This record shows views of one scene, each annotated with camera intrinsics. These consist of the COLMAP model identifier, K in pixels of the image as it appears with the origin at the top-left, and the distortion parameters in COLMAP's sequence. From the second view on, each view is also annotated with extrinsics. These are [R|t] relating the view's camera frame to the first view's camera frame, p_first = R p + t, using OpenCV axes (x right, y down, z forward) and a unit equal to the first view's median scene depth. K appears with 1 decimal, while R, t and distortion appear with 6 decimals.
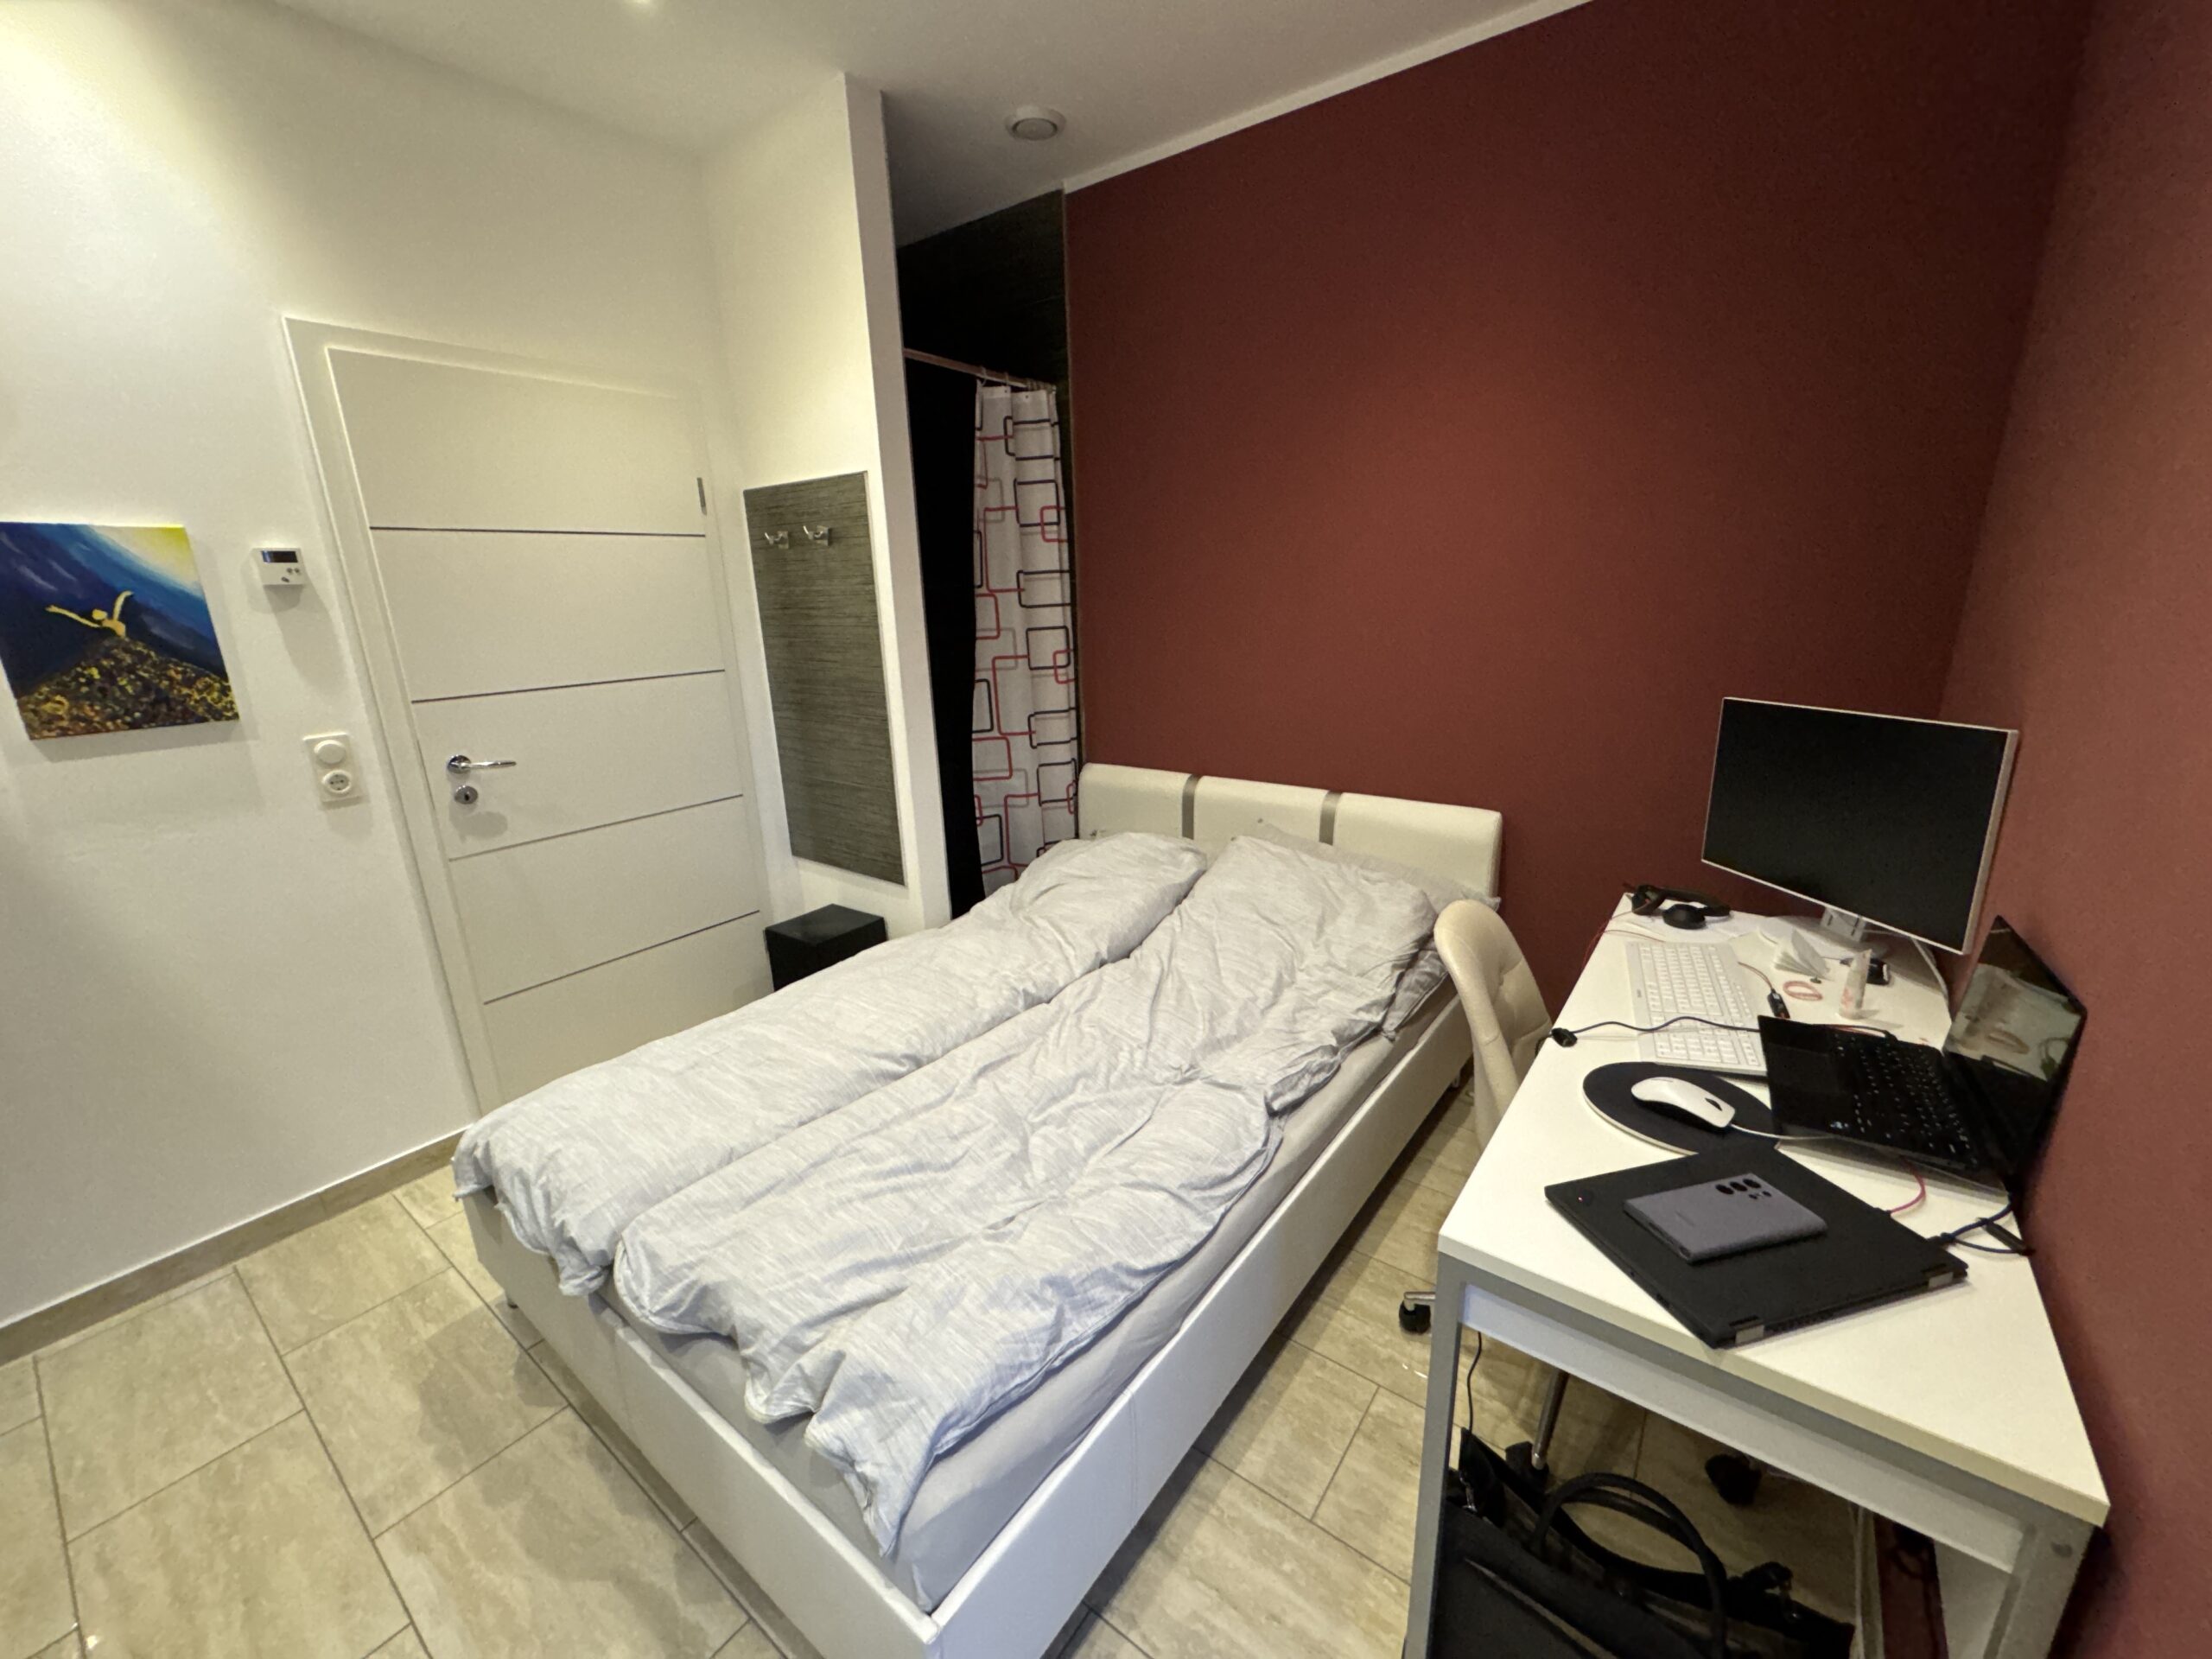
lens RADIAL K [[880.5, 0, 1102.0], [0, 880.5, 829.8], [0, 0, 1]] dist [-0.001714, 0.000263]
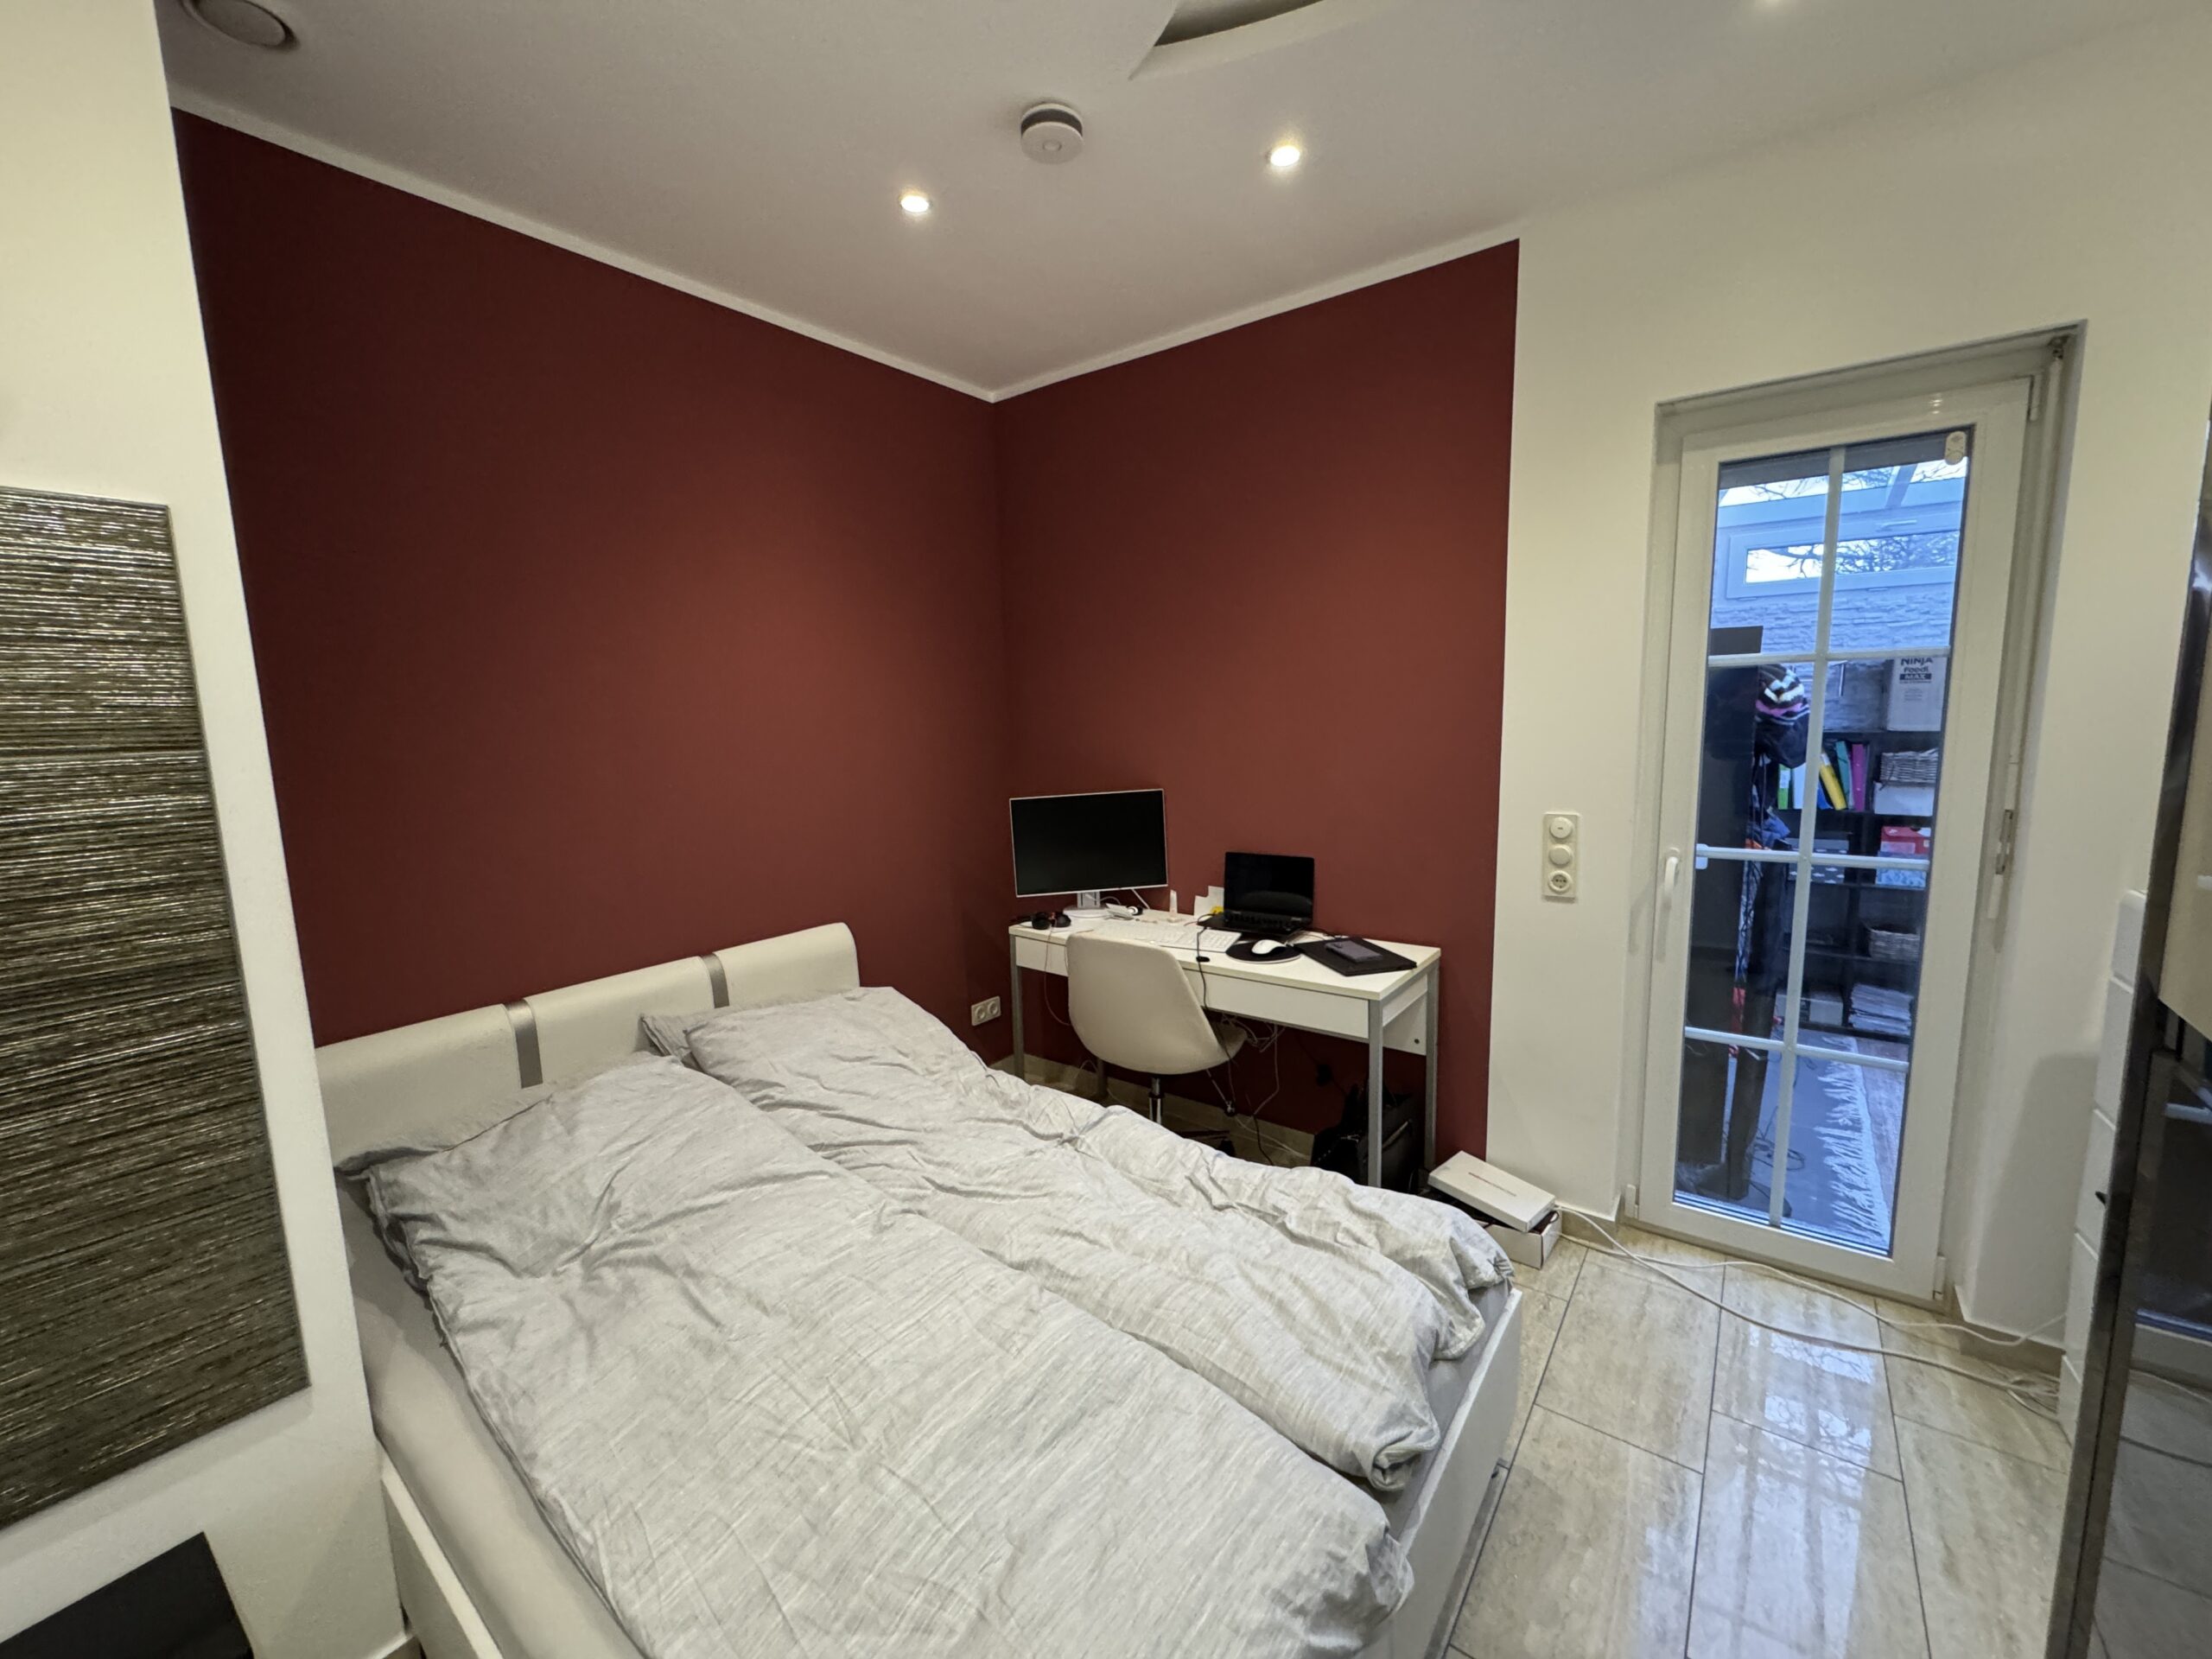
lens RADIAL K [[880.5, 0, 1096.7], [0, 880.5, 830.9], [0, 0, 1]] dist [-0.001714, 0.000263]
pose [[0.013898, -0.105670, 0.994304, -1.014484], [0.295864, 0.950307, 0.096859, -0.211356], [-0.955129, 0.292833, 0.044471, 0.791358]]
